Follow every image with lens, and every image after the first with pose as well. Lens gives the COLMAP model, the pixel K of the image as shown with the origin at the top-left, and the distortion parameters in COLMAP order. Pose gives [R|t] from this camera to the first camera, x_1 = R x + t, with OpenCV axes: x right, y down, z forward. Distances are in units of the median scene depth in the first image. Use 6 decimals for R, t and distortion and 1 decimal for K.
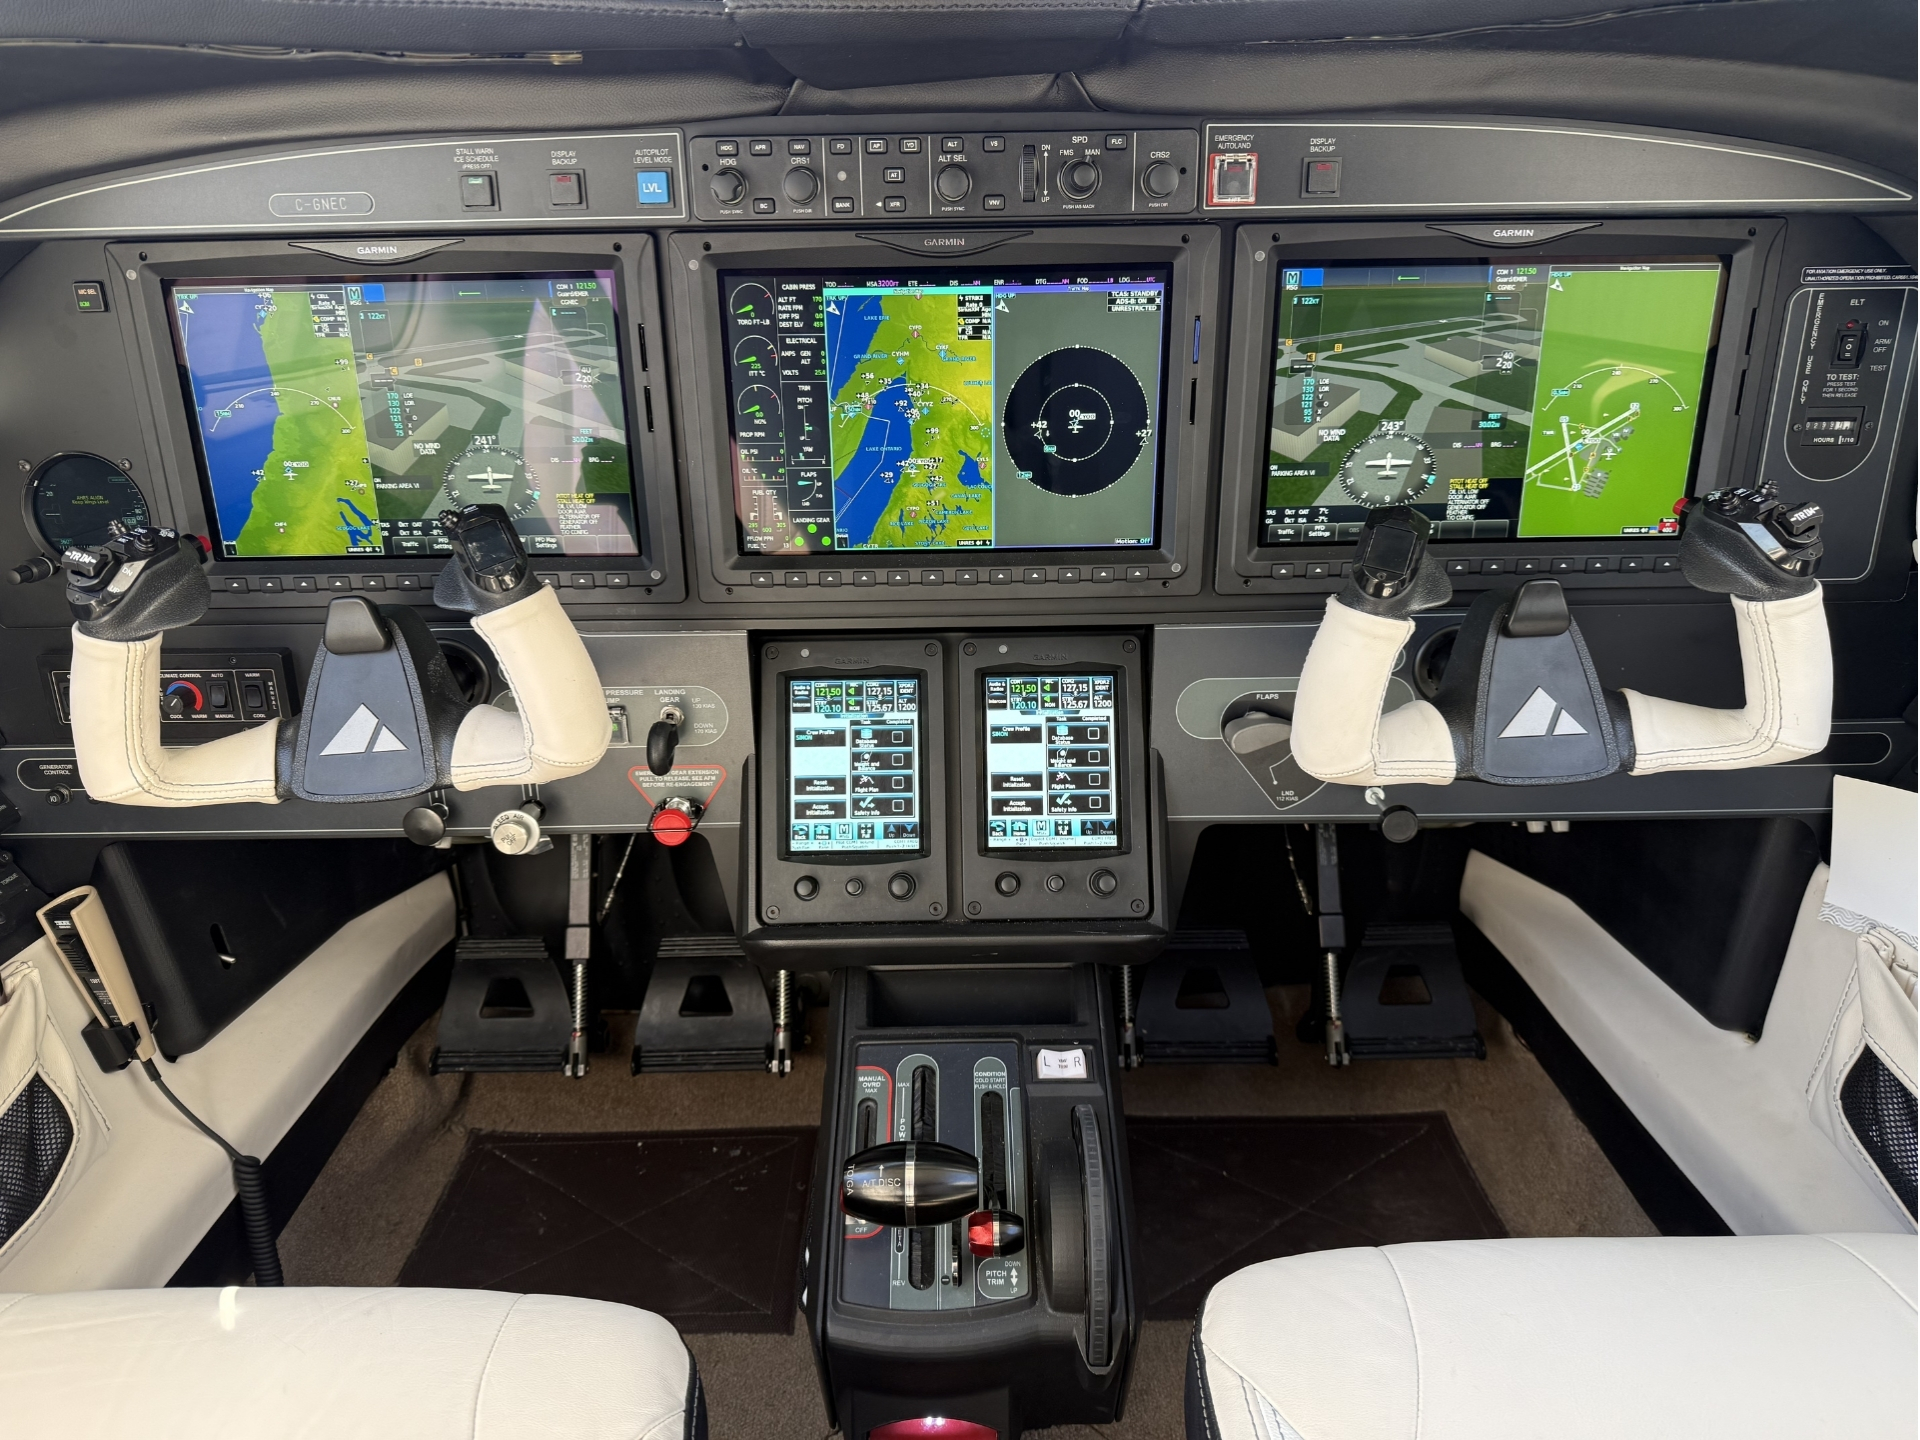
lens RADIAL K [[1346.1, 0, 949.2], [0, 1346.1, 720.4], [0, 0, 1]] dist [0.054849, -0.078192]
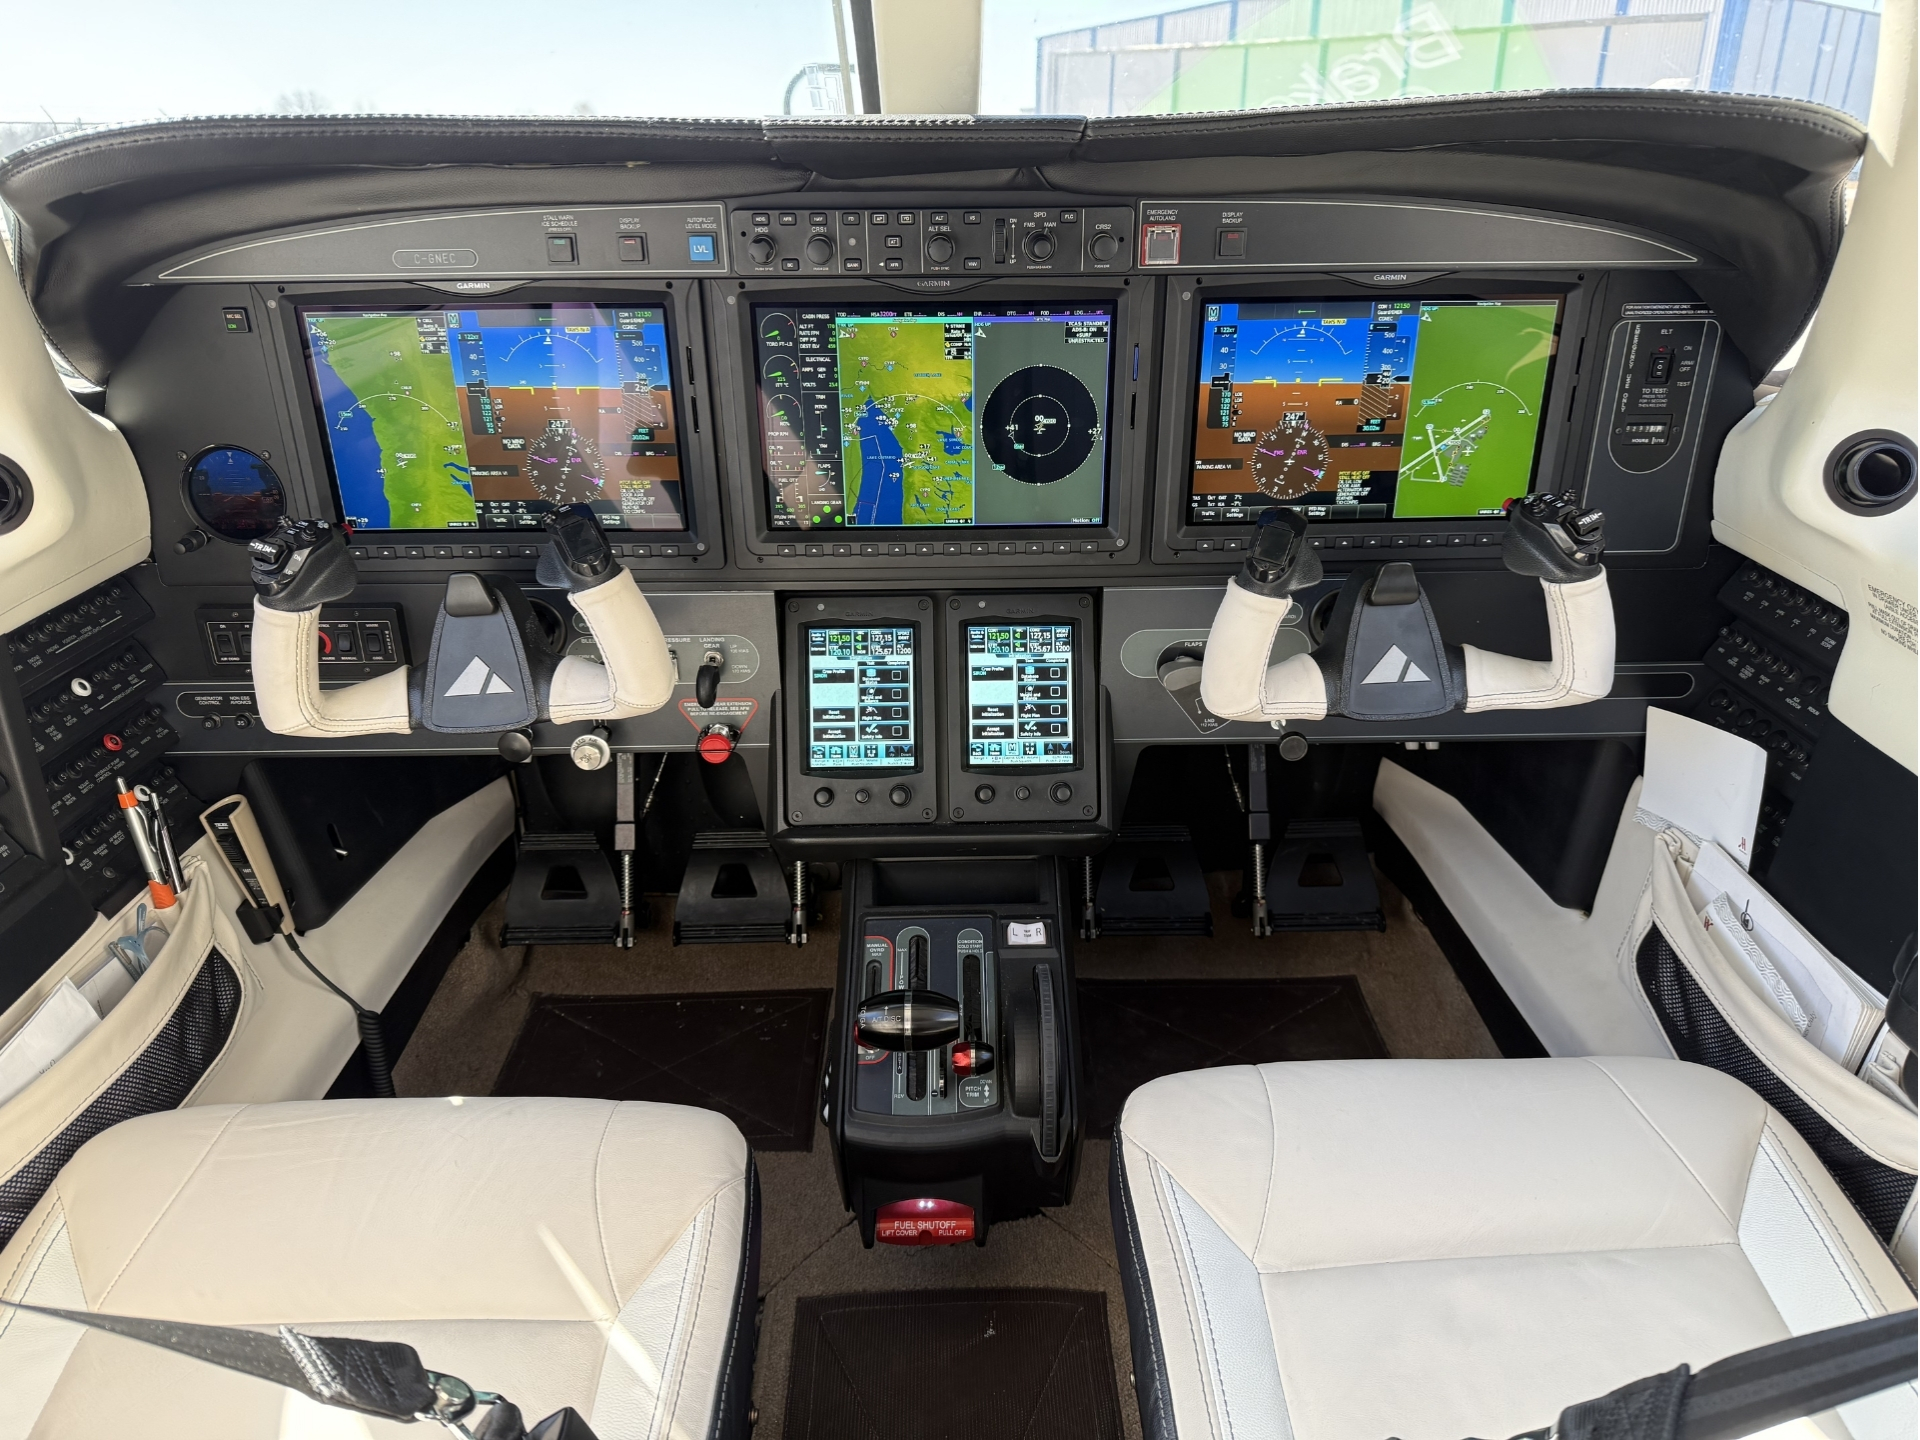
lens RADIAL K [[1346.1, 0, 966.0], [0, 1346.1, 728.1], [0, 0, 1]] dist [0.054849, -0.078192]
pose [[0.999848, 0.000368, 0.017420, 0.004403], [-0.001925, 0.995990, 0.089440, -0.053731], [-0.017317, -0.089460, 0.995840, -0.252754]]
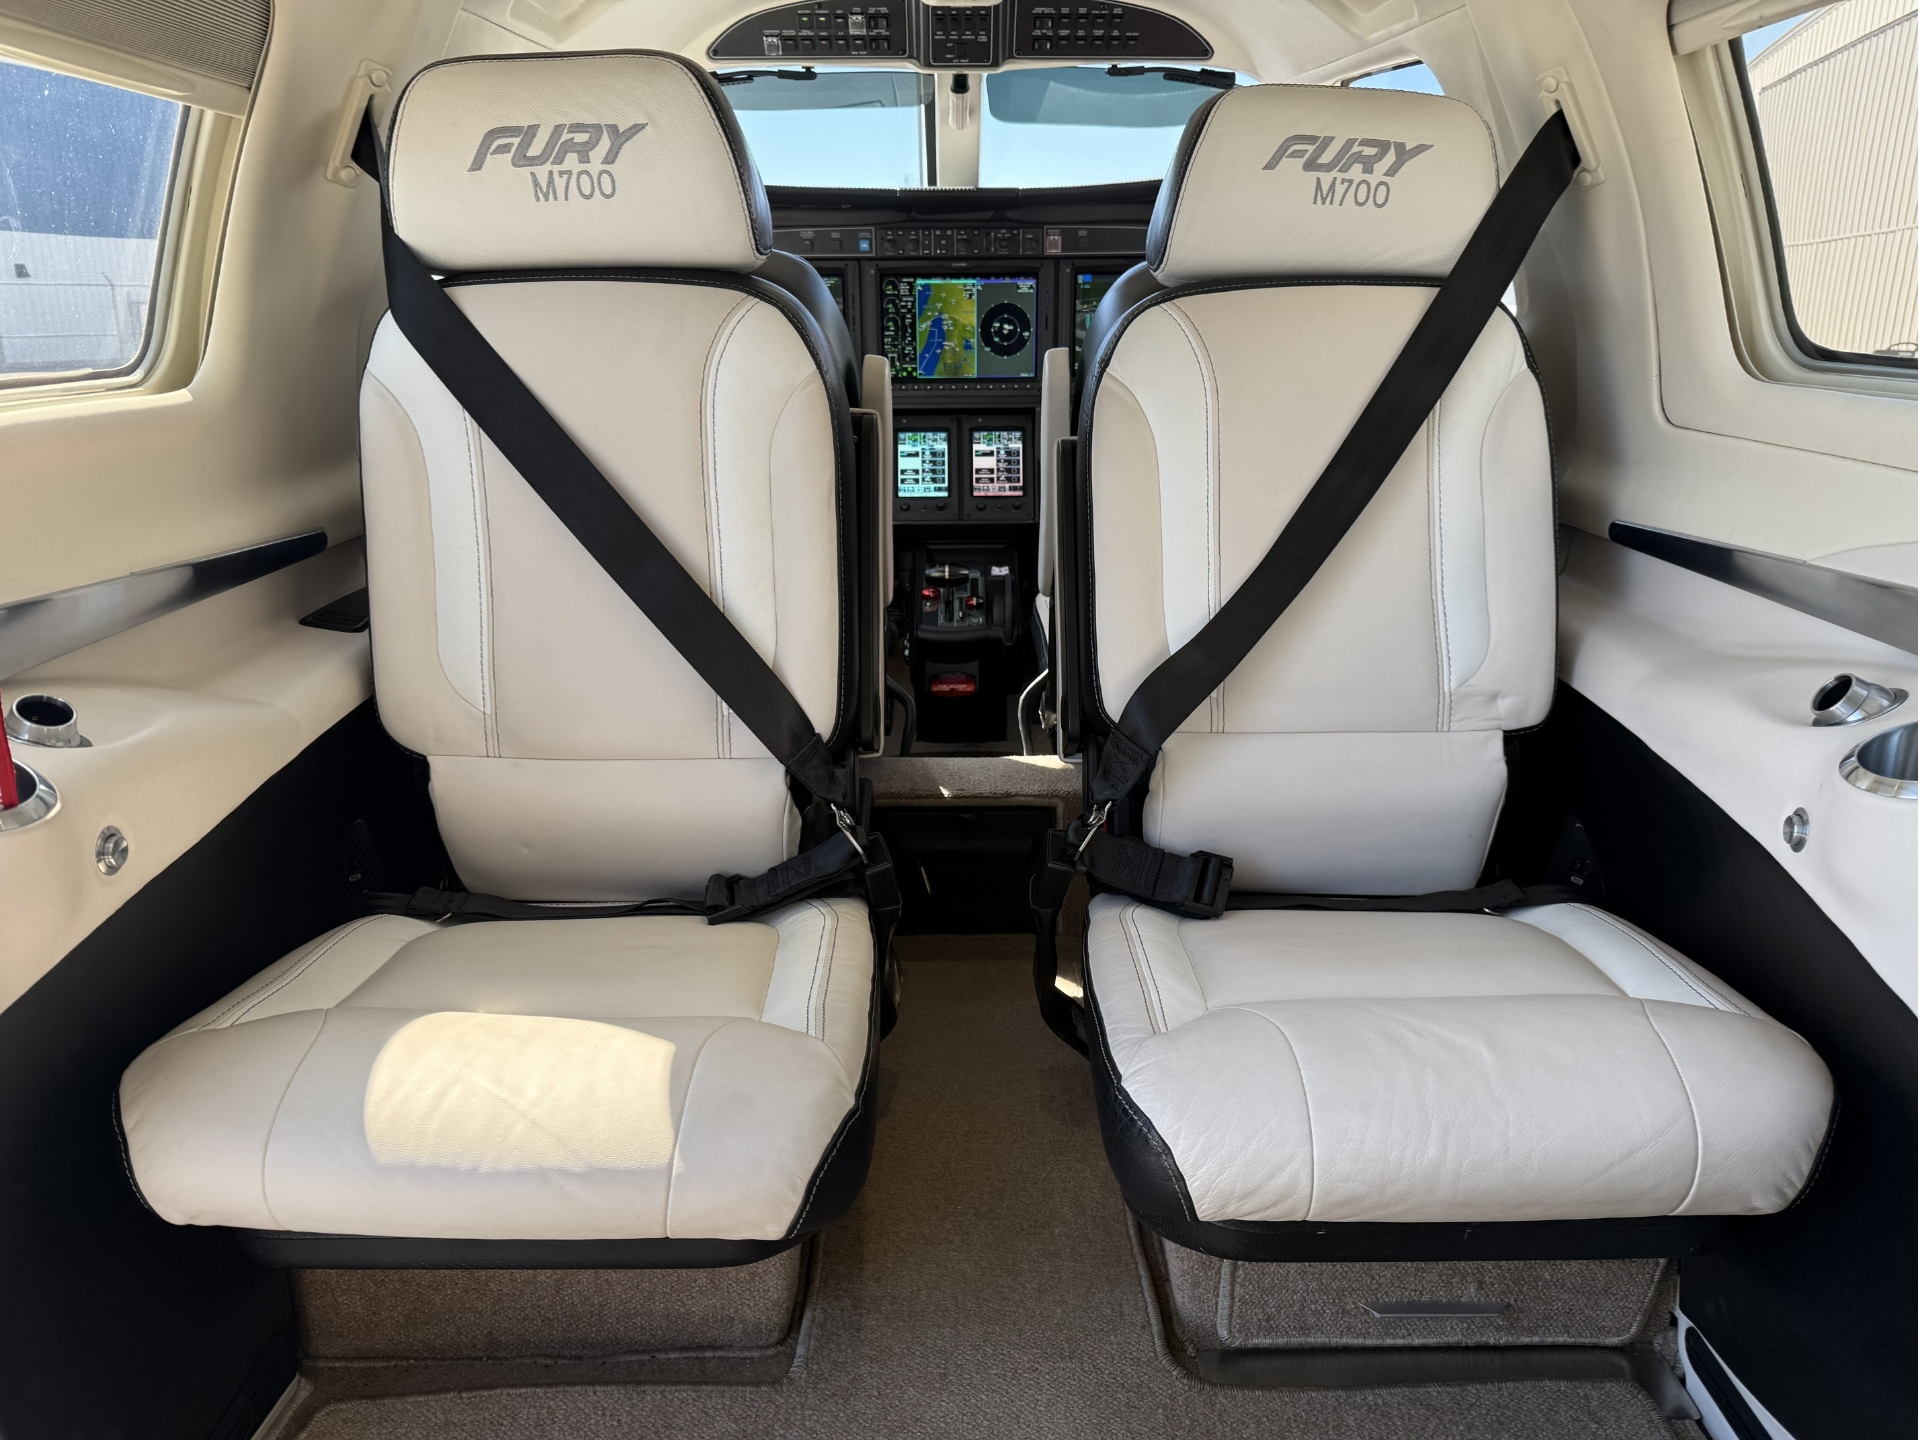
lens RADIAL K [[1346.1, 0, 952.1], [0, 1346.1, 737.3], [0, 0, 1]] dist [0.054849, -0.078192]
pose [[0.999967, 0.005910, 0.005574, -0.026601], [-0.005824, 0.999866, -0.015284, 0.648326], [-0.005663, 0.015251, 0.999868, -1.733965]]
